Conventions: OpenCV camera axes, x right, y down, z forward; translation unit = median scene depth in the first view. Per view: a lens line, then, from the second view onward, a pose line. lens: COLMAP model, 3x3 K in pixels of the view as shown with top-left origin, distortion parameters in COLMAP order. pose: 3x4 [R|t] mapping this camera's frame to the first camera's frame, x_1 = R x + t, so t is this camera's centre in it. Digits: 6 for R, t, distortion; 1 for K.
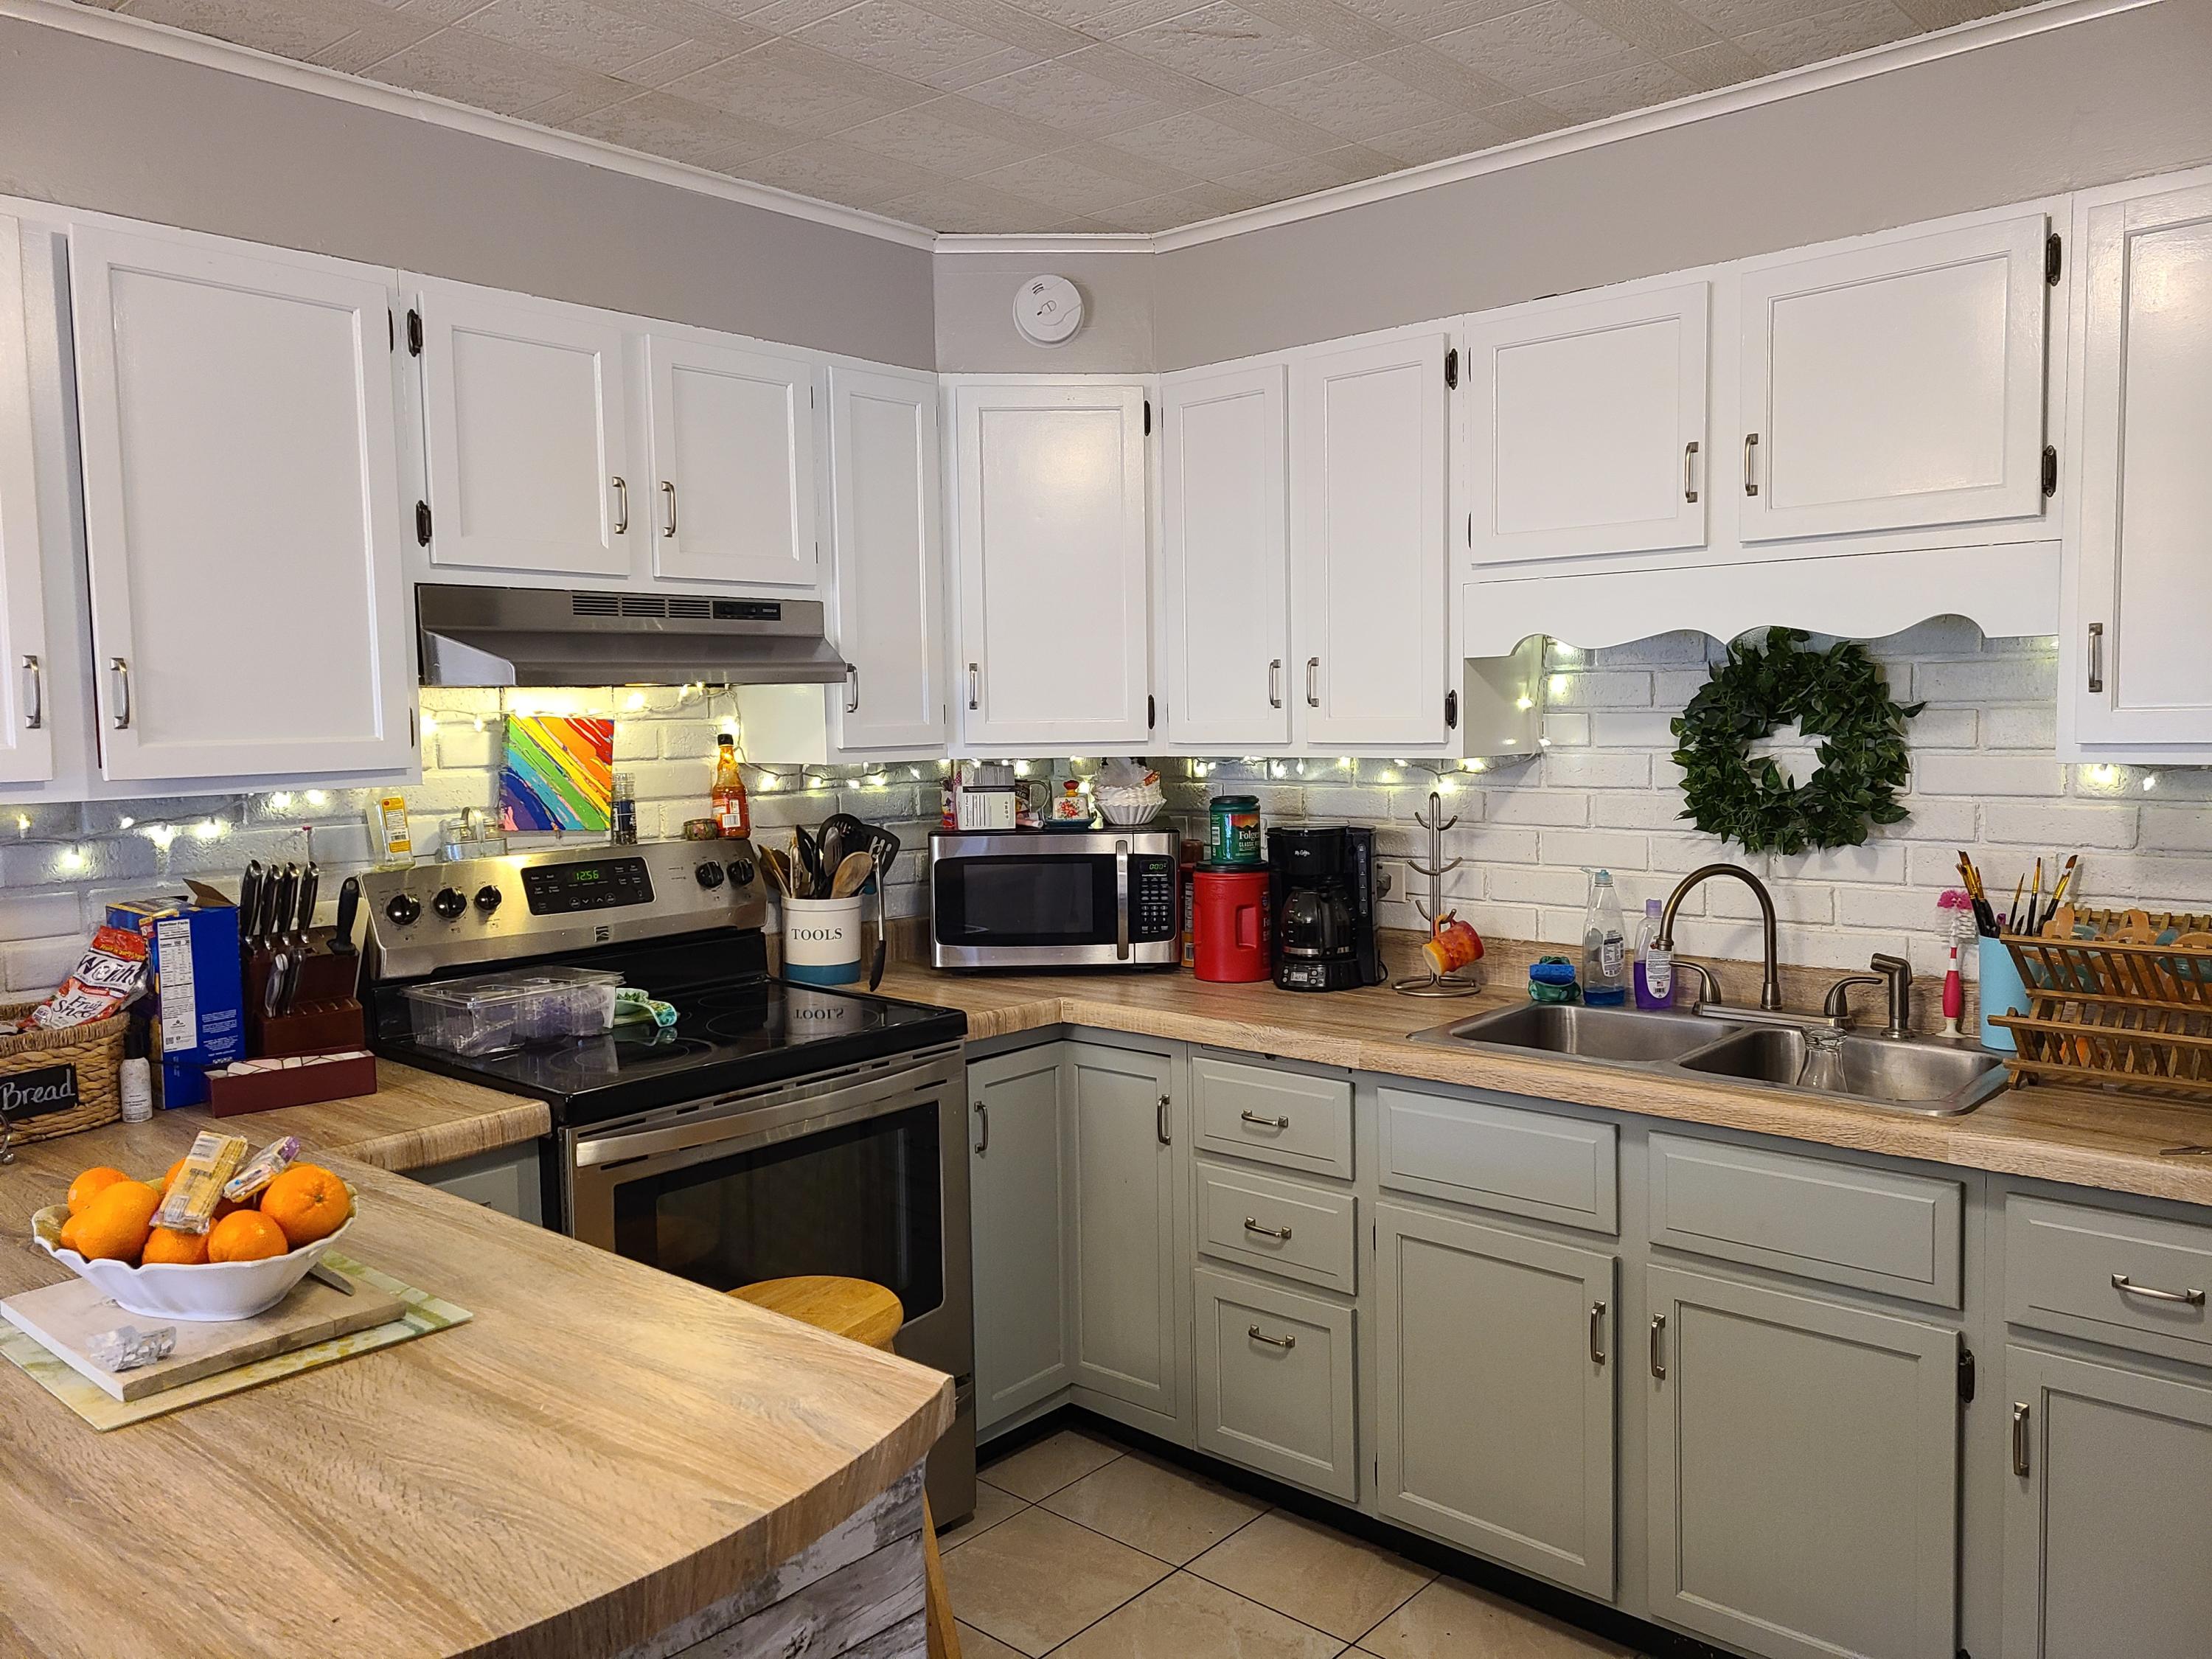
lens RADIAL K [[1646.9, 0, 1112.1], [0, 1646.9, 809.9], [0, 0, 1]] dist [0.029251, -0.000385]
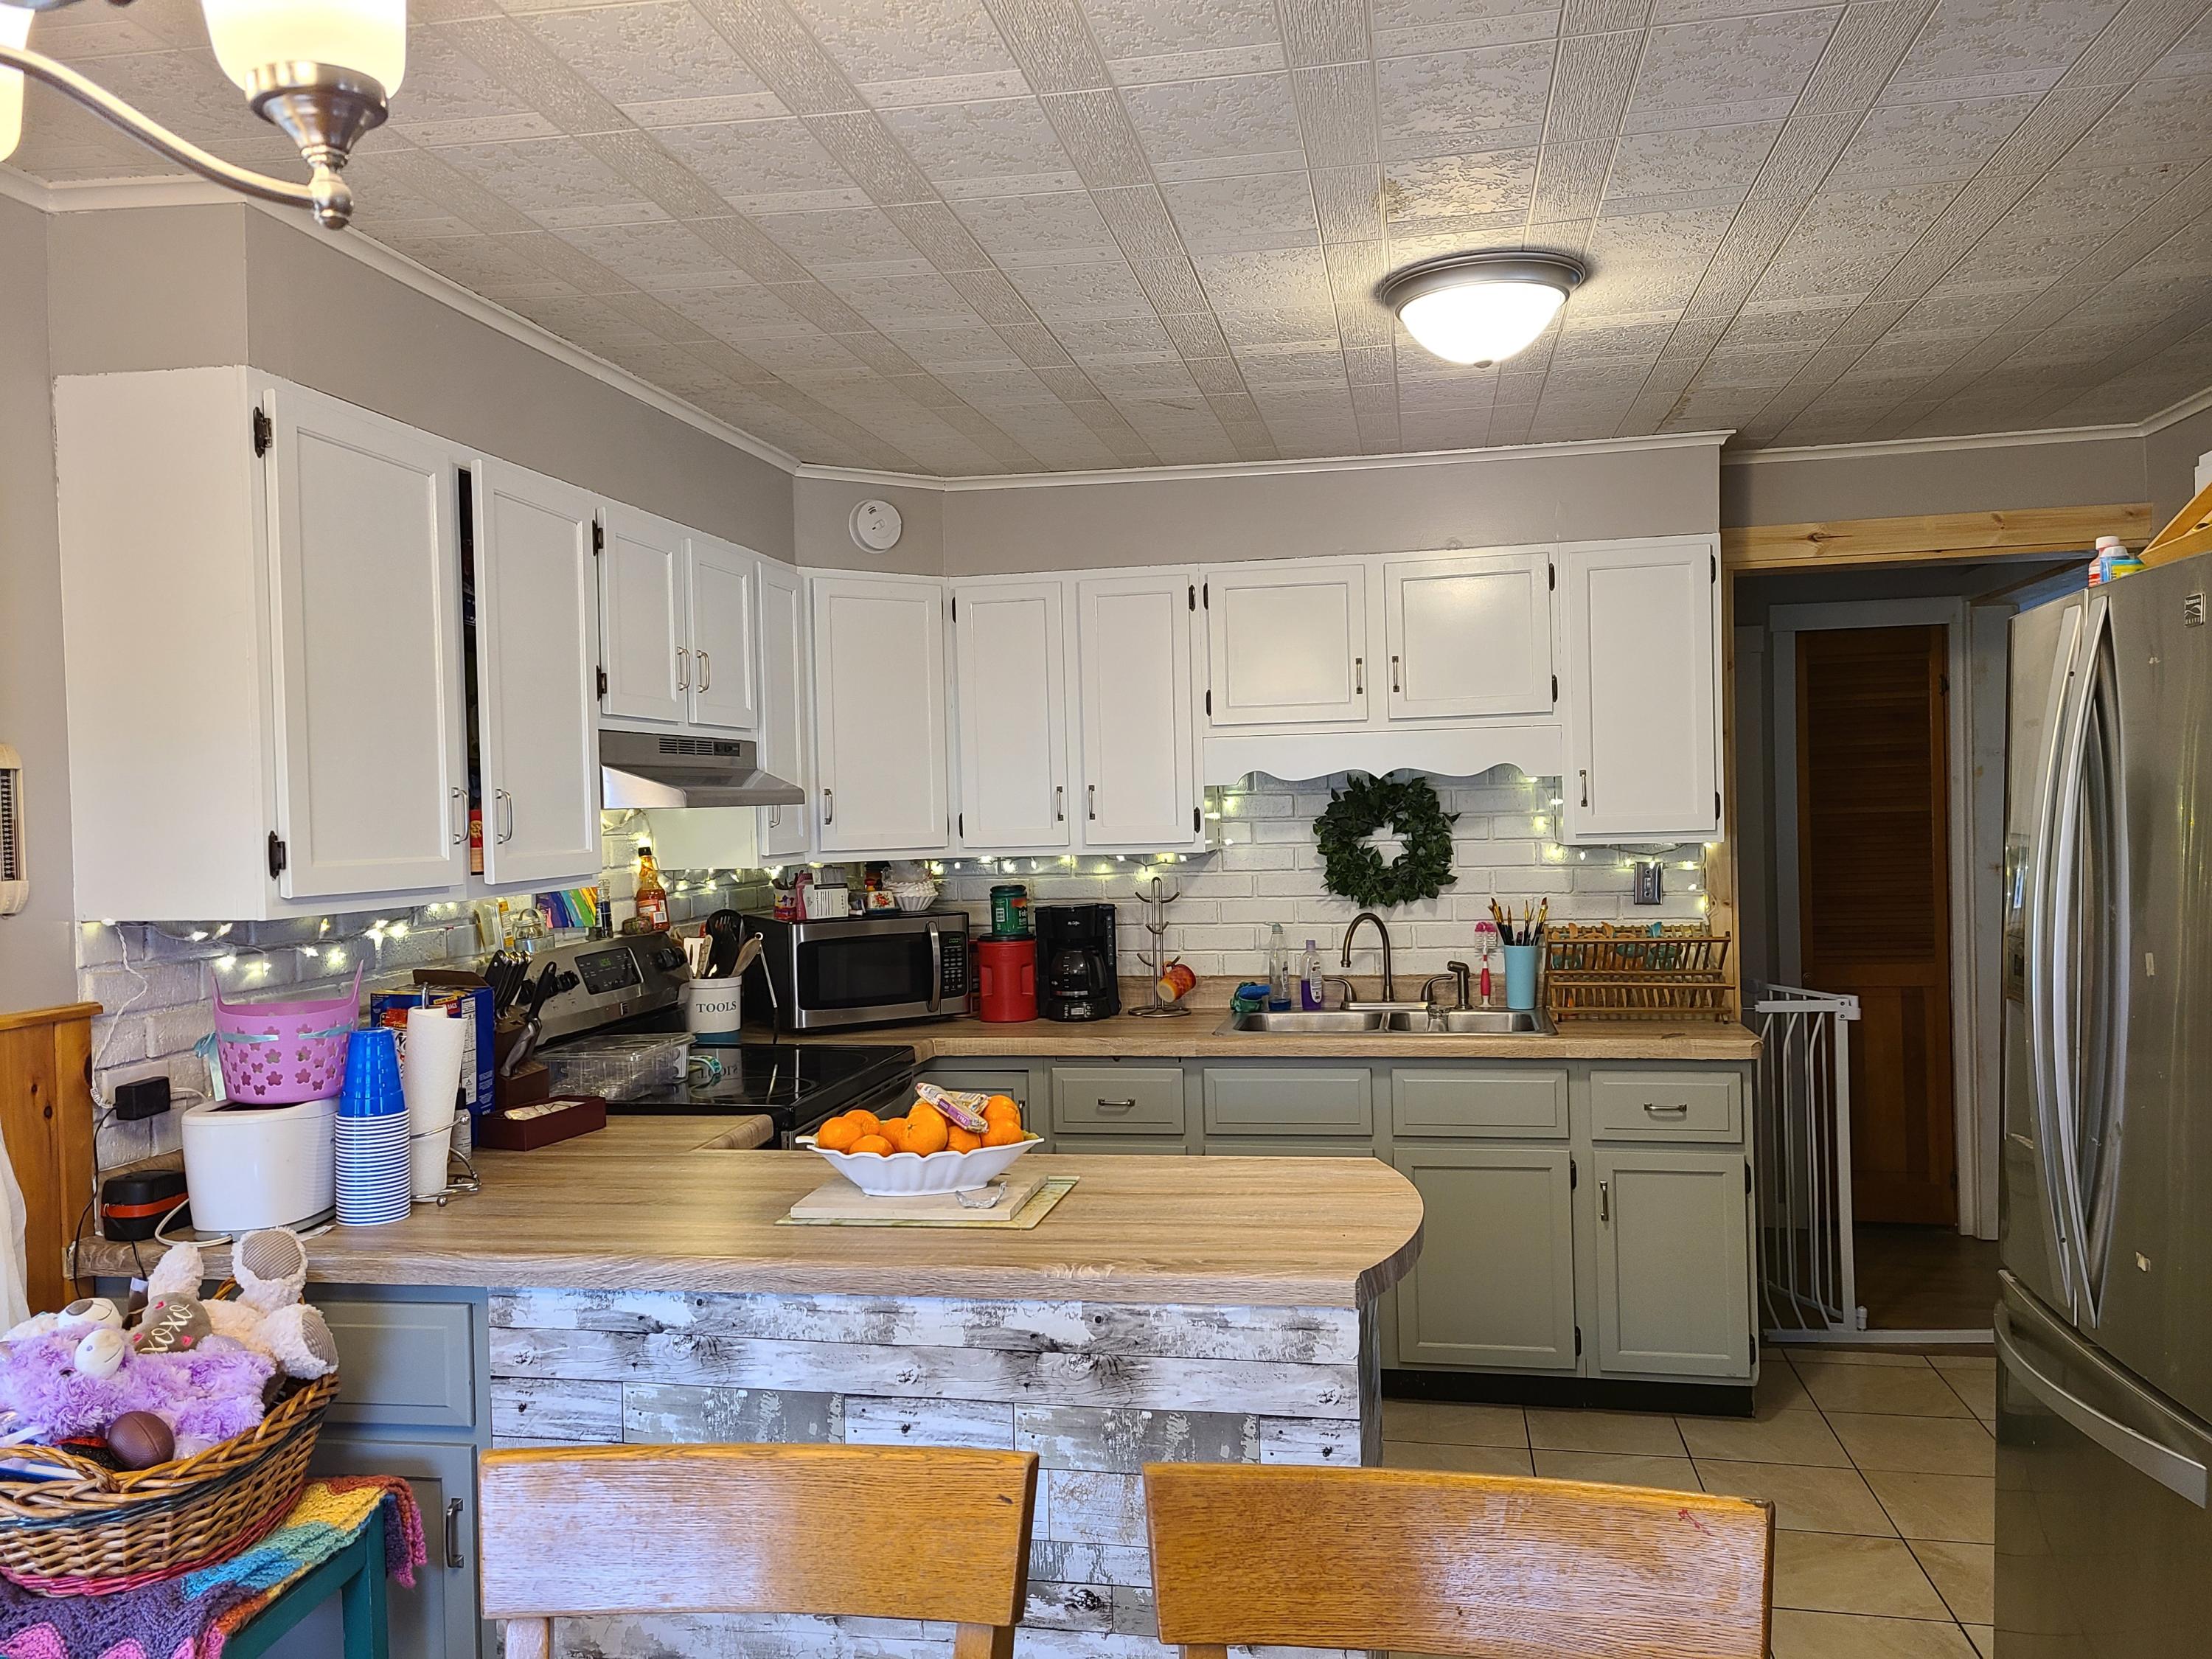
lens RADIAL K [[1646.9, 0, 1112.1], [0, 1646.9, 809.9], [0, 0, 1]] dist [0.029251, -0.000385]
pose [[0.860413, -0.006737, 0.509553, -0.626503], [0.043228, 0.997273, -0.059808, 0.016633], [-0.507760, 0.073487, 0.858358, -0.254857]]
